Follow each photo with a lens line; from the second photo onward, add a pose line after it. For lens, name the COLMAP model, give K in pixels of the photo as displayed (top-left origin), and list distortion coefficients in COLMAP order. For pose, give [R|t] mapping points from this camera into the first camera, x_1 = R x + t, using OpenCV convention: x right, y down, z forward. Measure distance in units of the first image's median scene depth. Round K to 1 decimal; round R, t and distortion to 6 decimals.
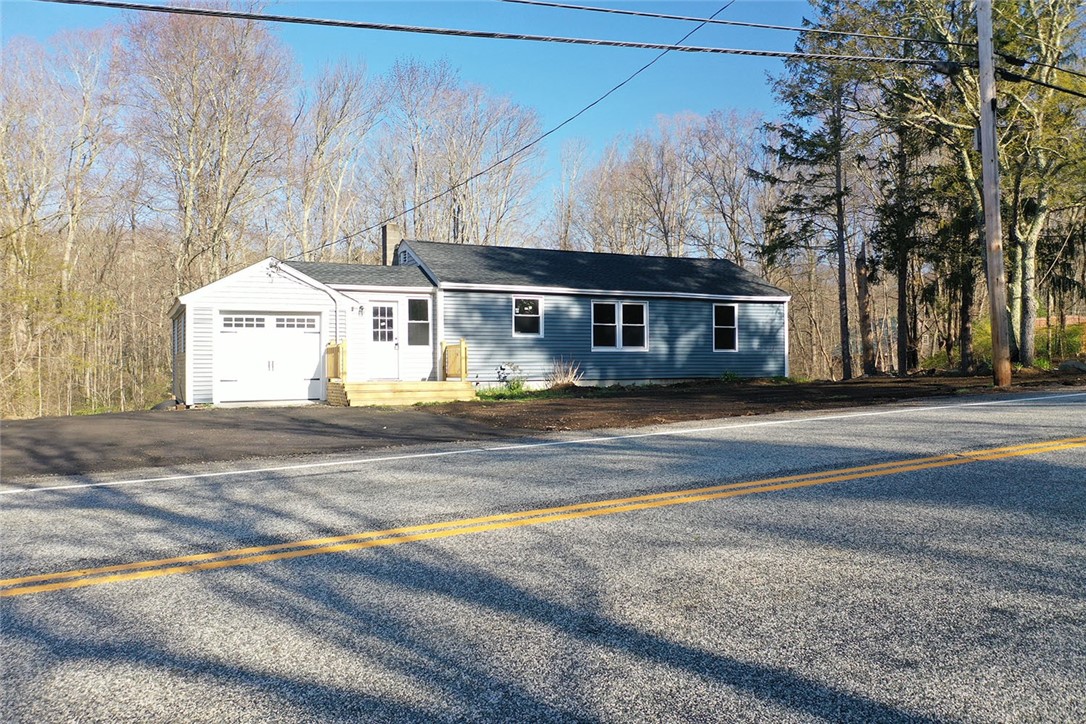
lens RADIAL K [[857.5, 0, 540.9], [0, 857.5, 363.0], [0, 0, 1]] dist [-0.007122, 0.003909]
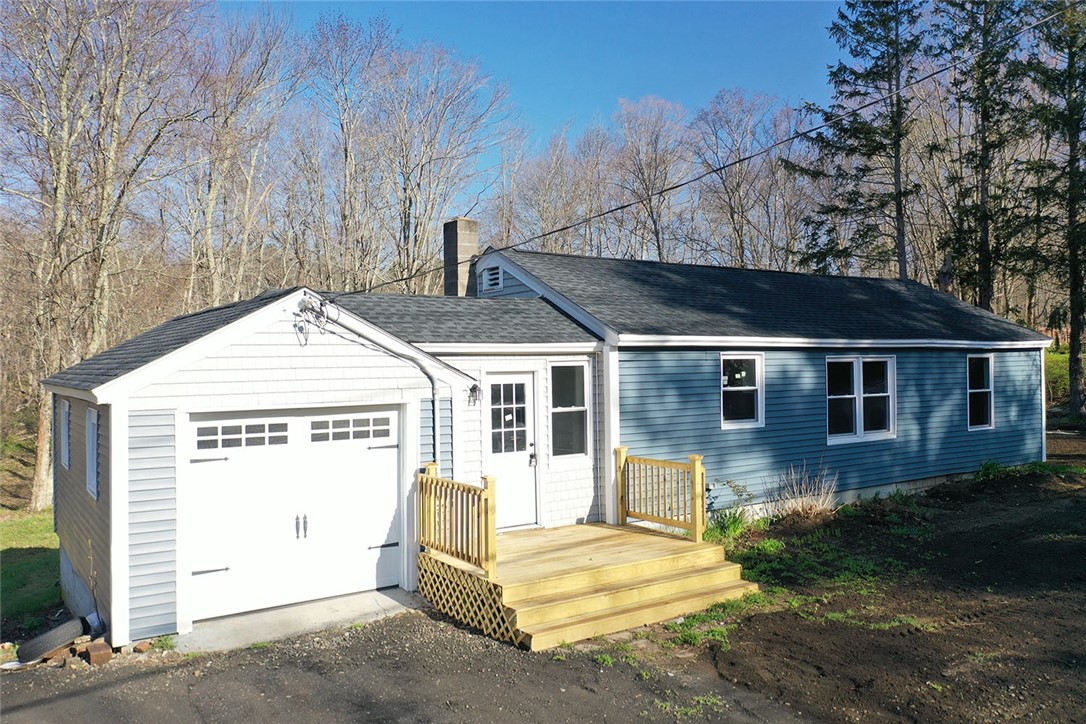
lens RADIAL K [[857.5, 0, 540.9], [0, 857.5, 363.0], [0, 0, 1]] dist [-0.007122, 0.003909]
pose [[0.989870, -0.005824, 0.141857, -0.226692], [0.005508, 0.999981, 0.002624, -0.075496], [-0.141870, -0.001816, 0.989884, 0.475969]]
